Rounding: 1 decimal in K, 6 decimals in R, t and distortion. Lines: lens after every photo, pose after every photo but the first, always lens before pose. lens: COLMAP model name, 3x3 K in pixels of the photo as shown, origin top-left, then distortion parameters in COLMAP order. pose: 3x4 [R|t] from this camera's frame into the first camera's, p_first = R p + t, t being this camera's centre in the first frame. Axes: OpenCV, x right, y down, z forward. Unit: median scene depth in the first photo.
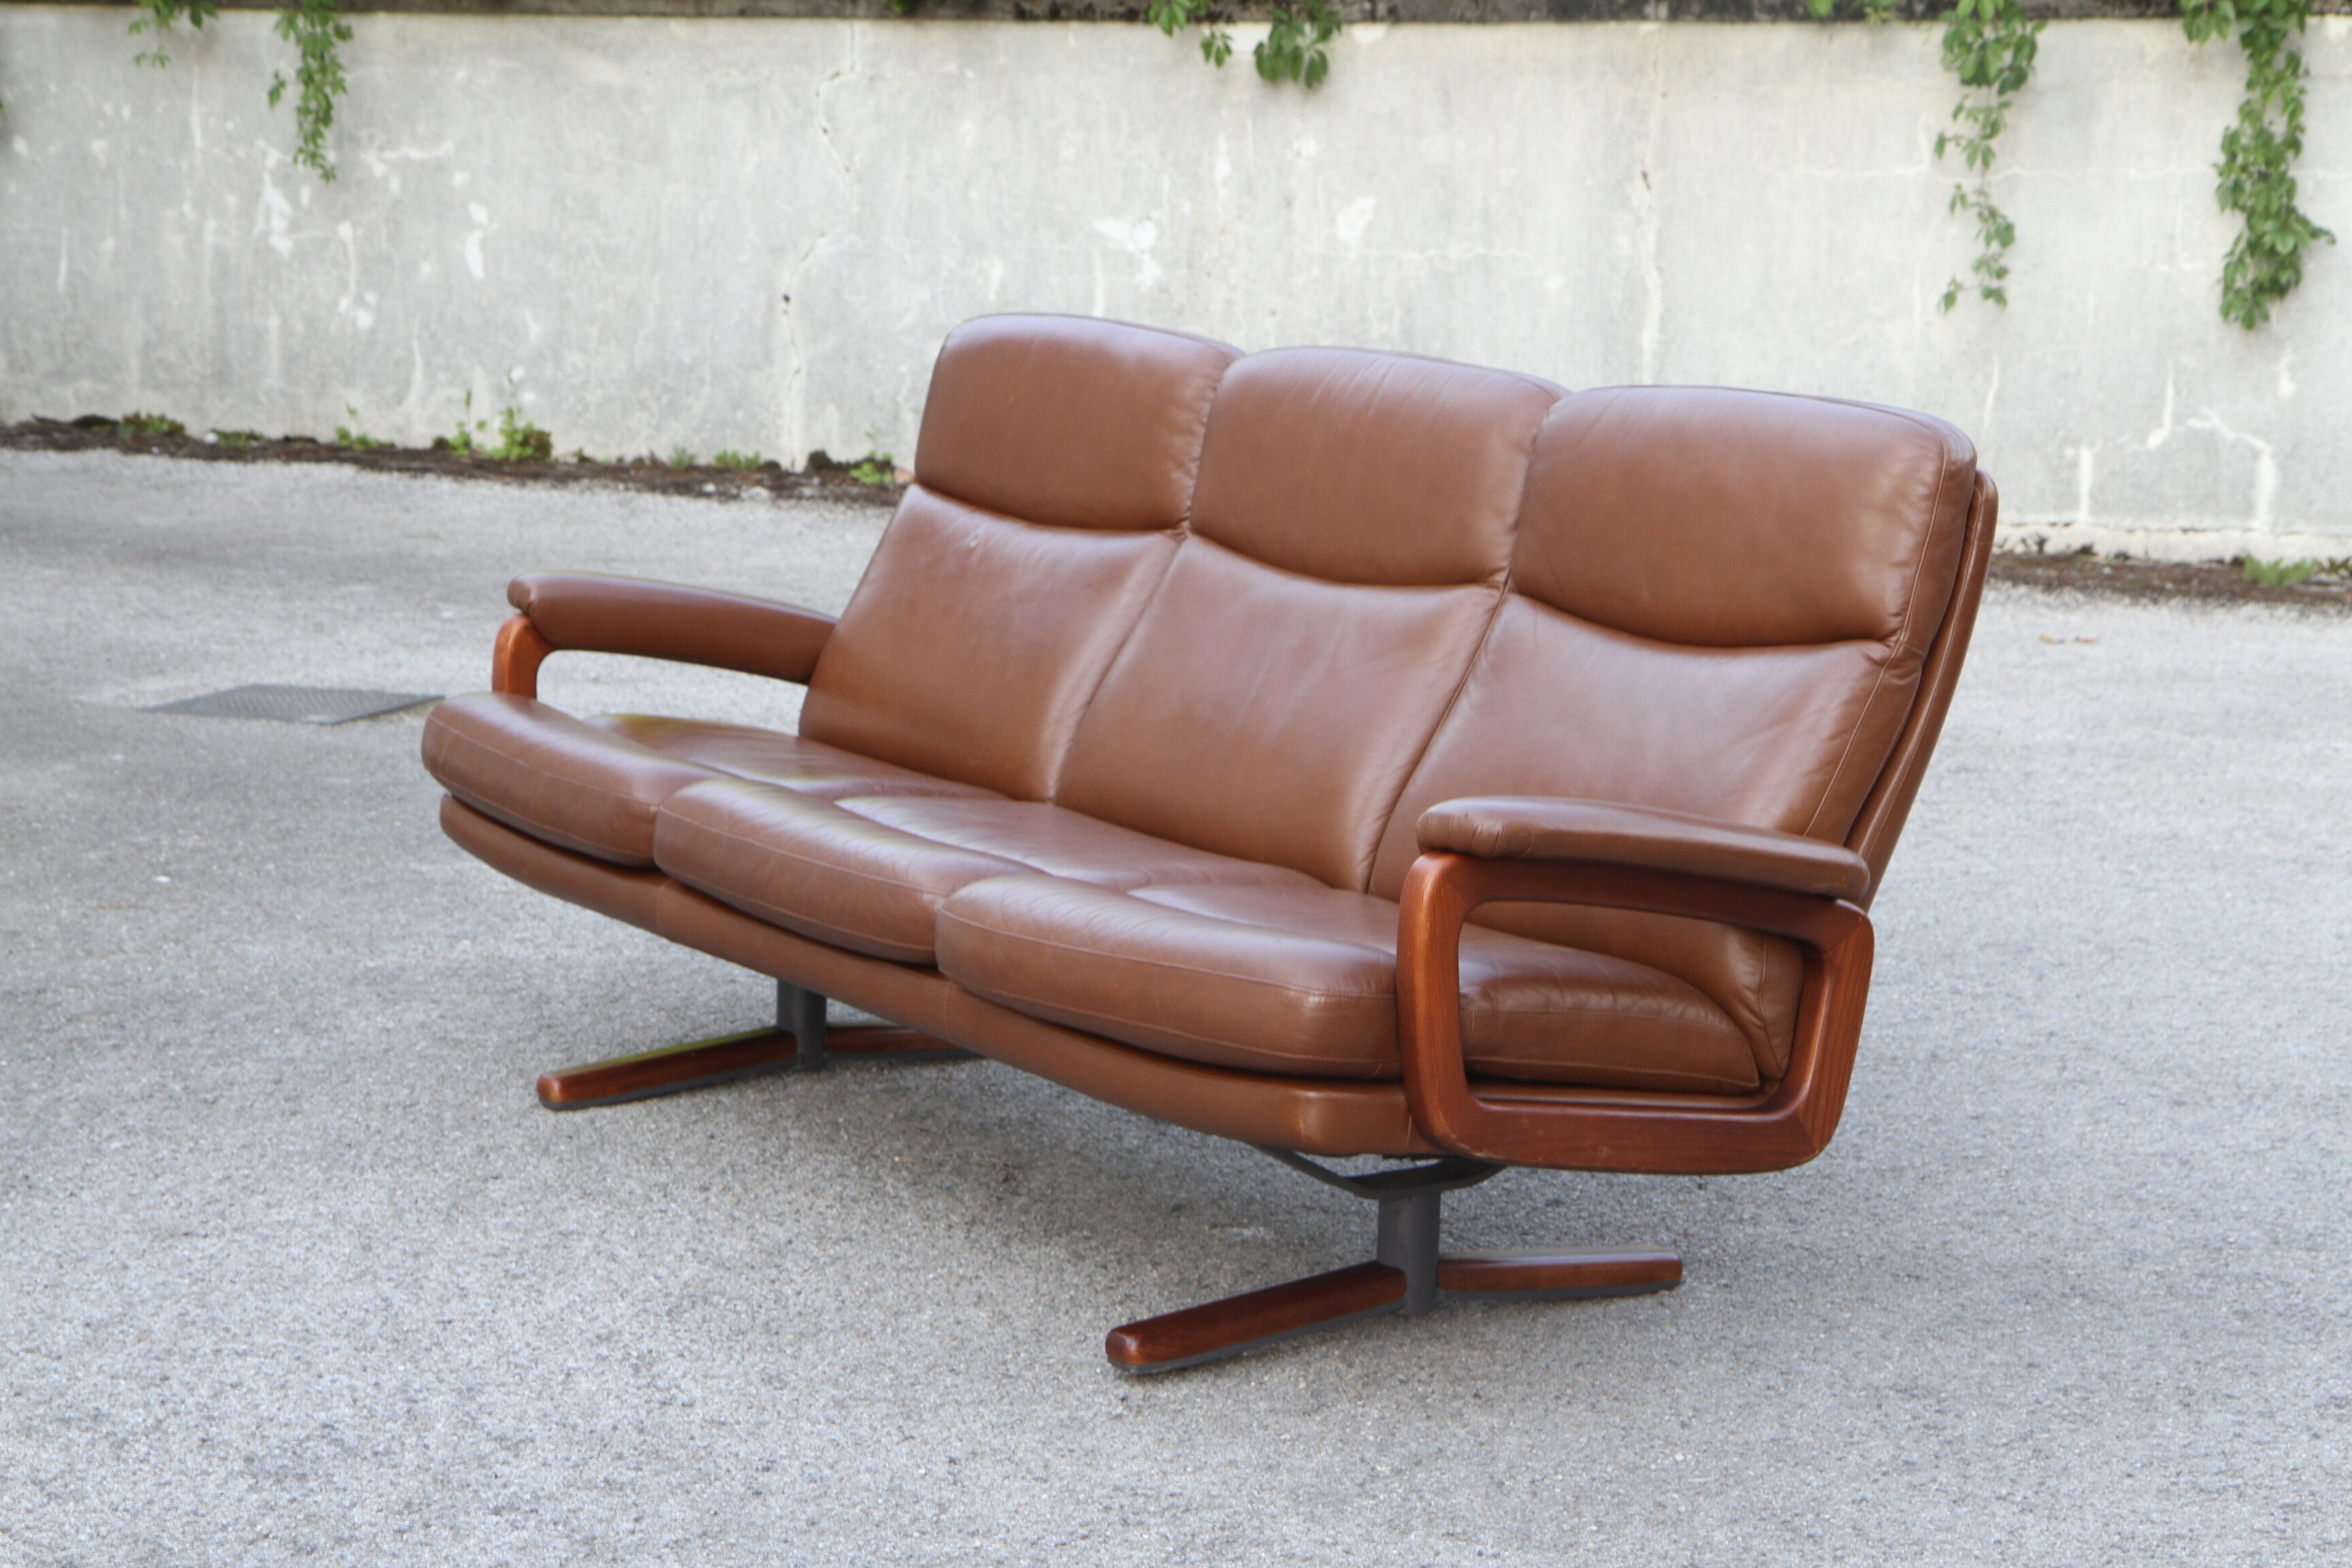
lens RADIAL K [[4550.8, 0, 1176.0], [0, 4550.8, 784.0], [0, 0, 1]] dist [0.213698, 0.497581]
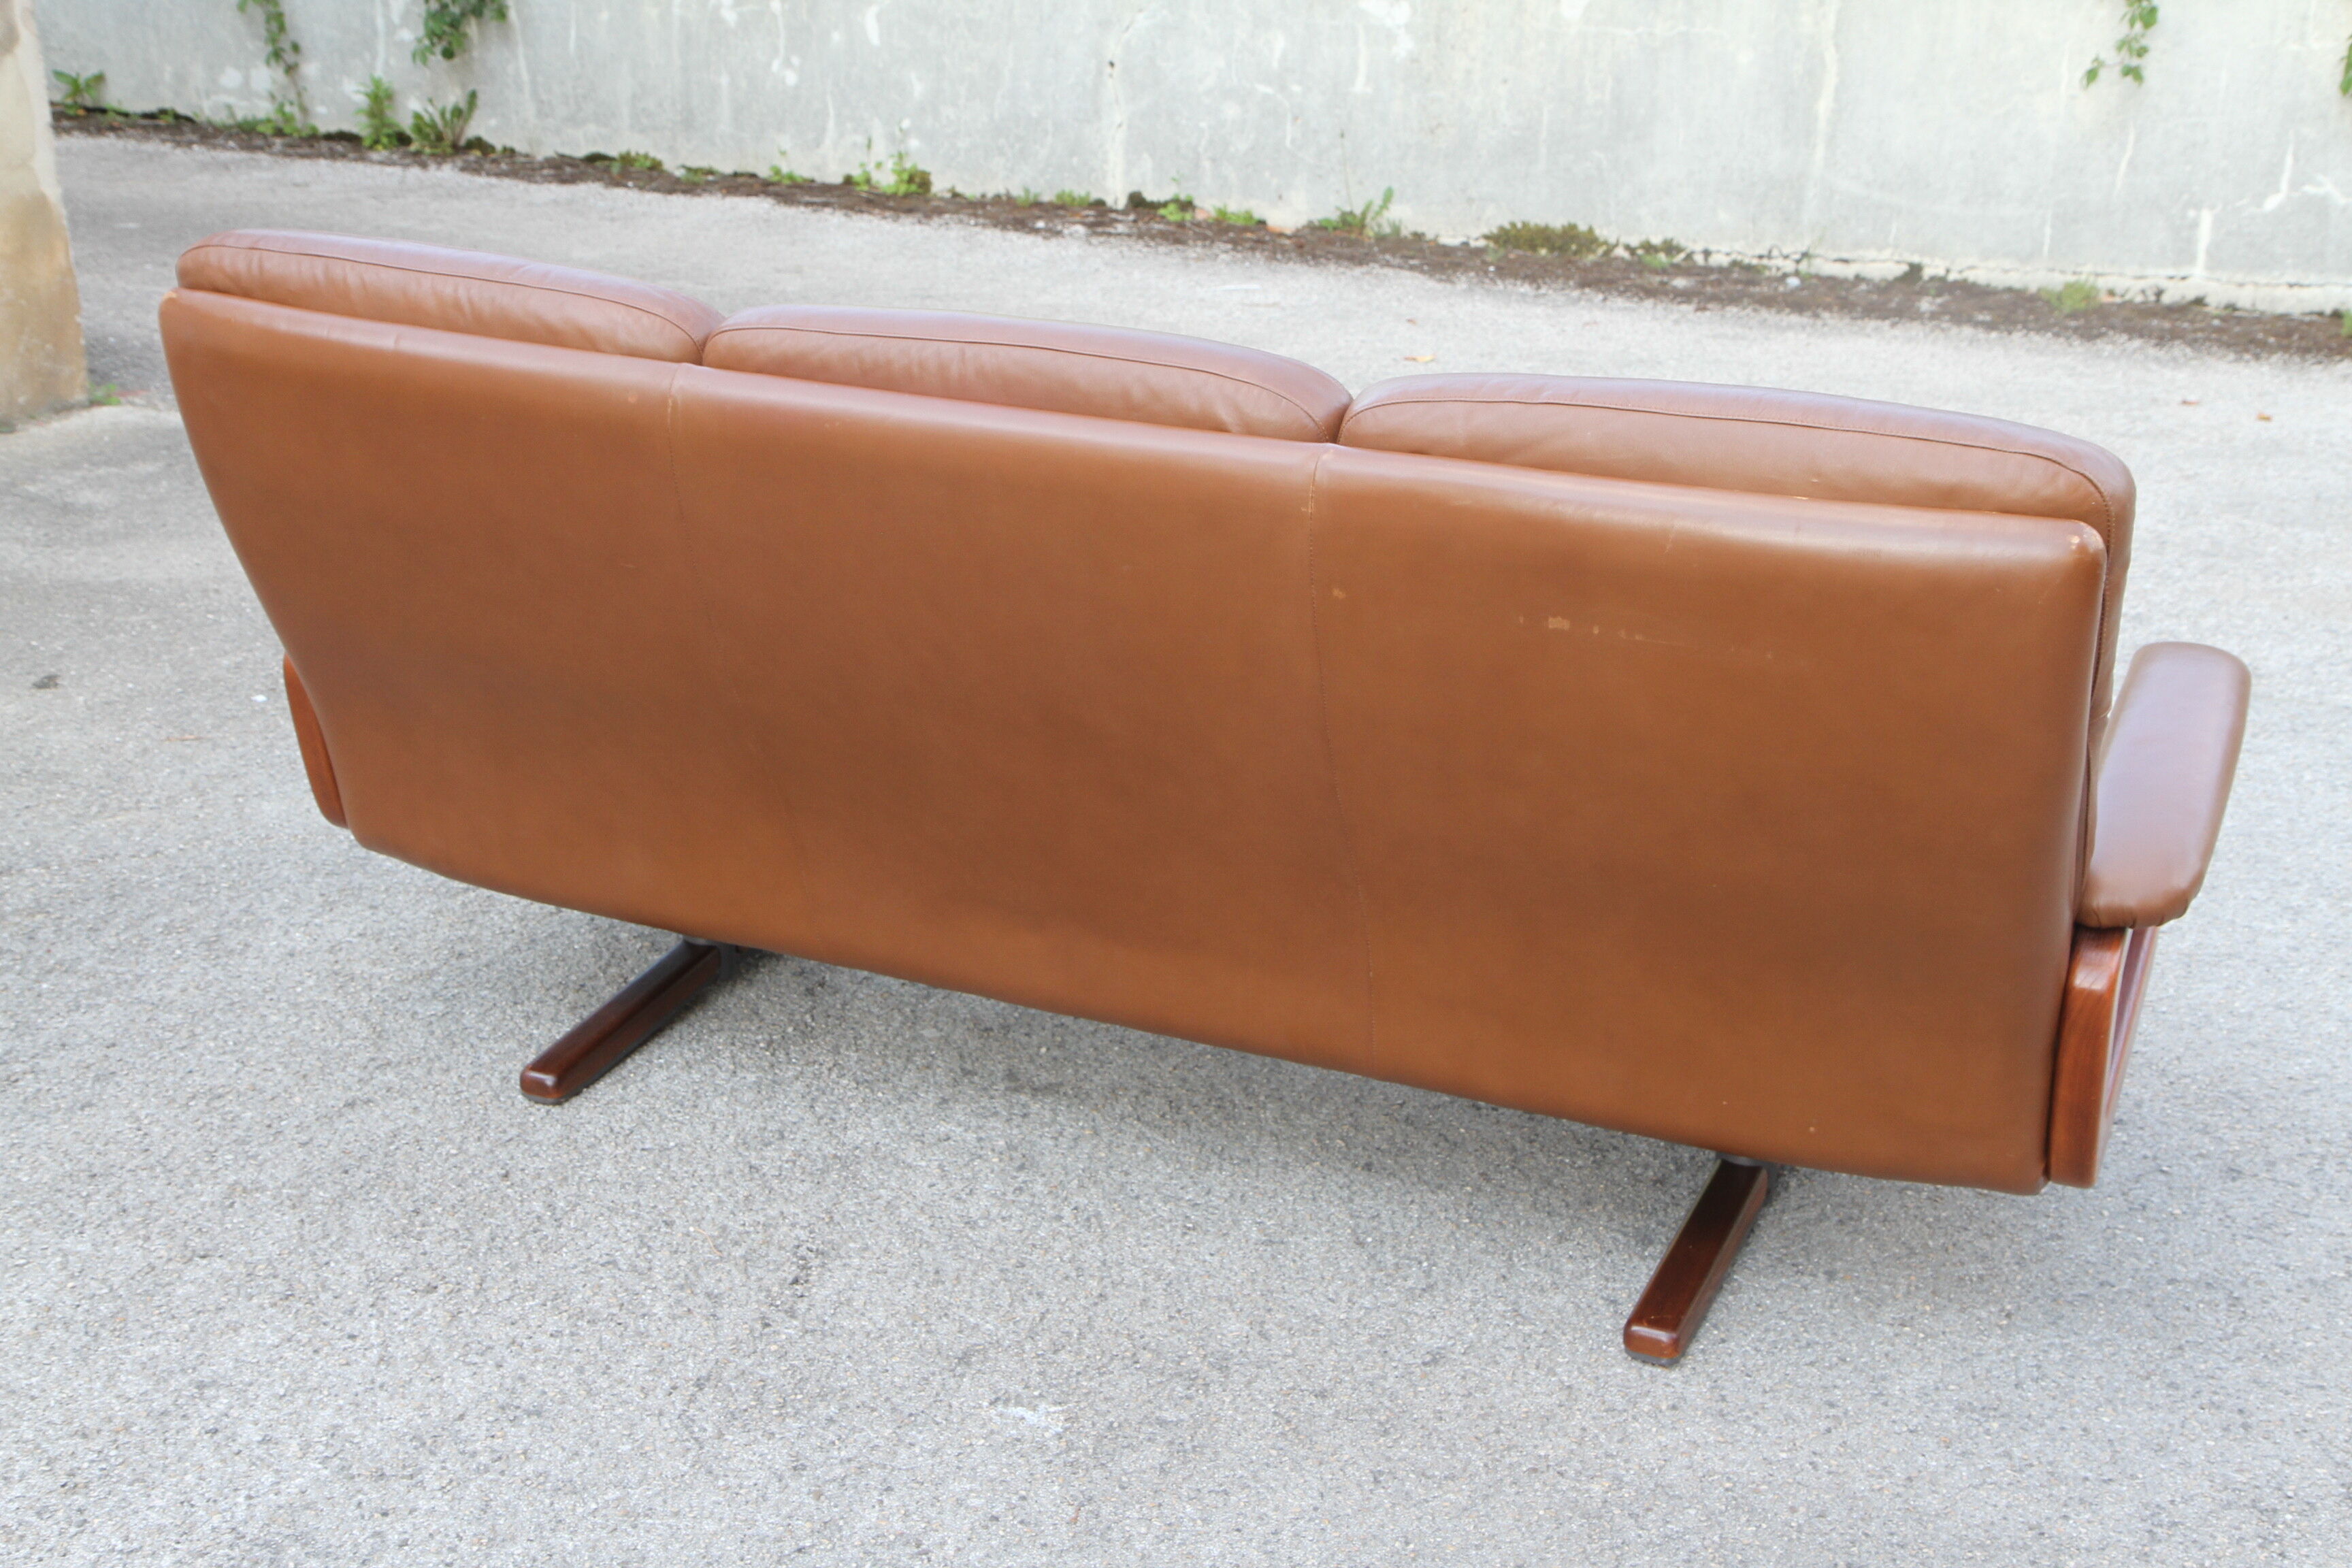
lens RADIAL K [[2917.4, 0, 1179.9], [0, 2917.4, 817.1], [0, 0, 1]] dist [0.002675, 0.396228]
pose [[0.990812, 0.040106, -0.129162, 0.041925], [-0.018374, 0.986082, 0.165243, -0.037220], [0.133992, -0.161352, 0.977759, 0.205689]]
